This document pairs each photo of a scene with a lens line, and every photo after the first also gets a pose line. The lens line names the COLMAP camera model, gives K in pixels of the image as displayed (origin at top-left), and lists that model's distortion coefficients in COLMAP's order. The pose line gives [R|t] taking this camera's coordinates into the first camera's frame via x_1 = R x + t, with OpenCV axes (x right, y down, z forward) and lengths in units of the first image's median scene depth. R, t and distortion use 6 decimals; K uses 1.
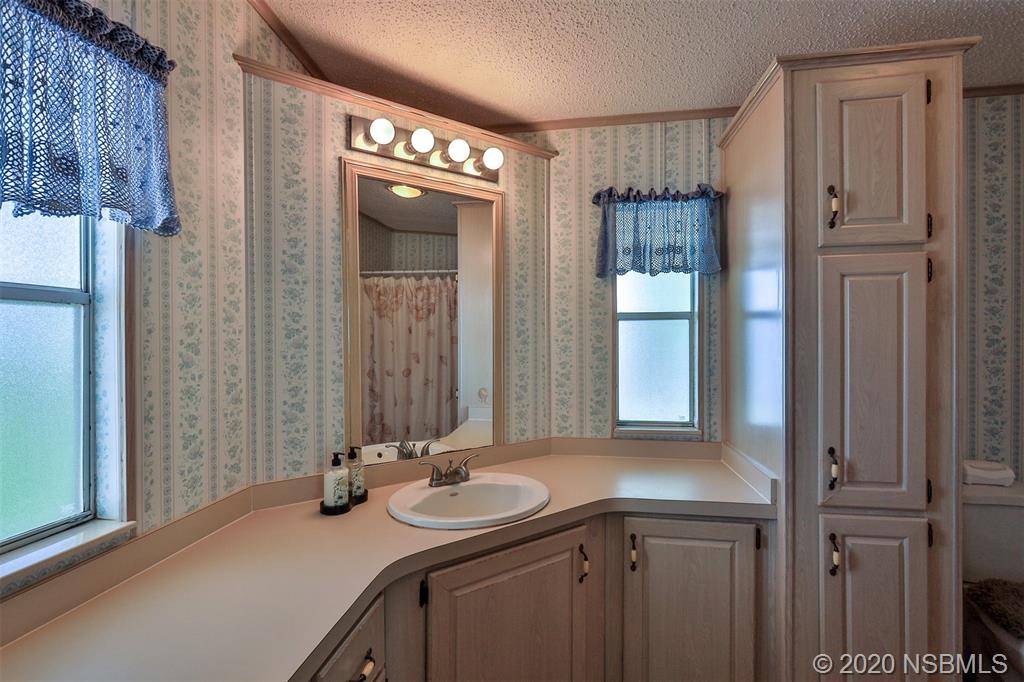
lens RADIAL K [[474.8, 0, 510.2], [0, 474.8, 337.7], [0, 0, 1]] dist [-0.008209, 0.001336]
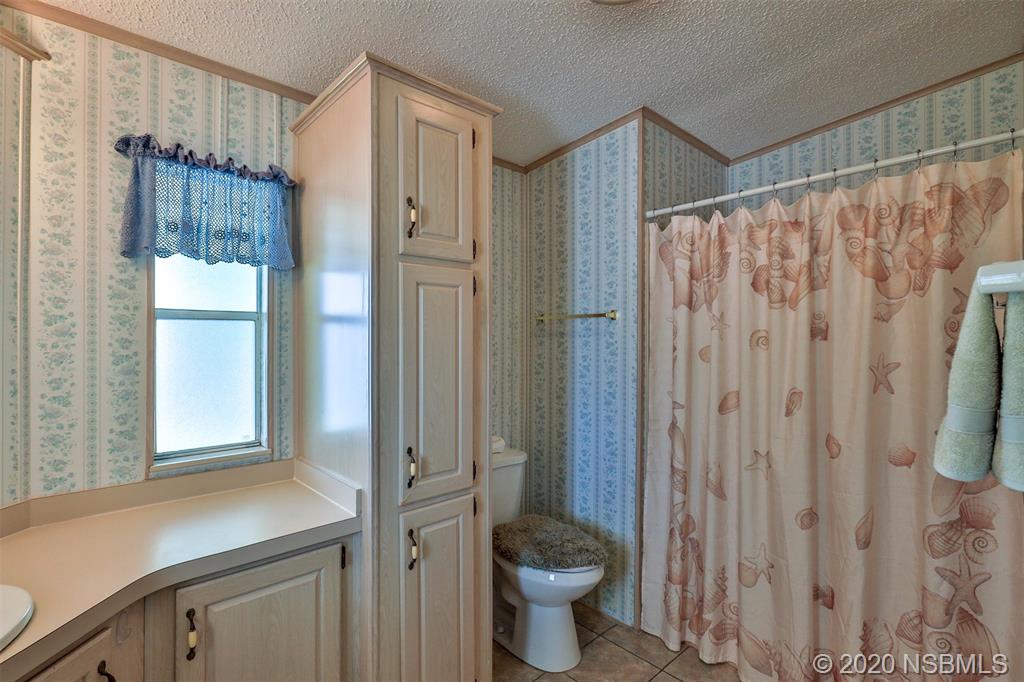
lens RADIAL K [[474.8, 0, 501.3], [0, 474.8, 338.9], [0, 0, 1]] dist [-0.008209, 0.001336]
pose [[0.632117, 0.007099, 0.774841, -0.004384], [-0.000739, 0.999963, -0.008558, 0.001308], [-0.774873, 0.004837, 0.632099, 0.125775]]
